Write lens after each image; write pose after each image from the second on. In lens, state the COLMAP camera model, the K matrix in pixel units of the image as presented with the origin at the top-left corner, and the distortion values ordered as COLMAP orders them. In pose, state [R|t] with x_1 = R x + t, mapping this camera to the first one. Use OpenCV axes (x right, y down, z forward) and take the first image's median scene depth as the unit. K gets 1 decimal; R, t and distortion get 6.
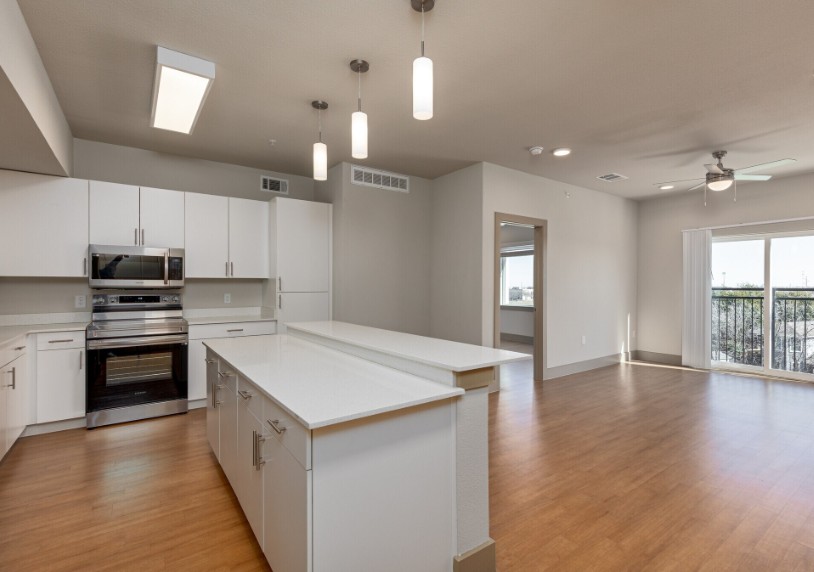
lens RADIAL K [[390.3, 0, 417.8], [0, 390.3, 284.4], [0, 0, 1]] dist [-0.000203, -0.000167]
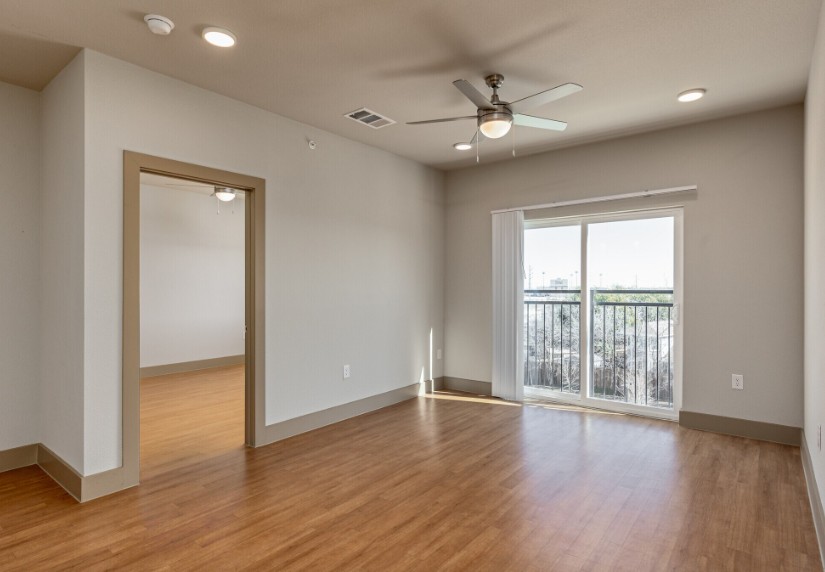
lens RADIAL K [[449.8, 0, 412.5], [0, 449.8, 286.0], [0, 0, 1]] dist [-0.001403, -0.000649]
pose [[0.963839, -0.003010, 0.266467, 0.326013], [0.003274, 0.999994, -0.000546, 0.000820], [-0.266464, 0.001398, 0.963844, 0.240394]]
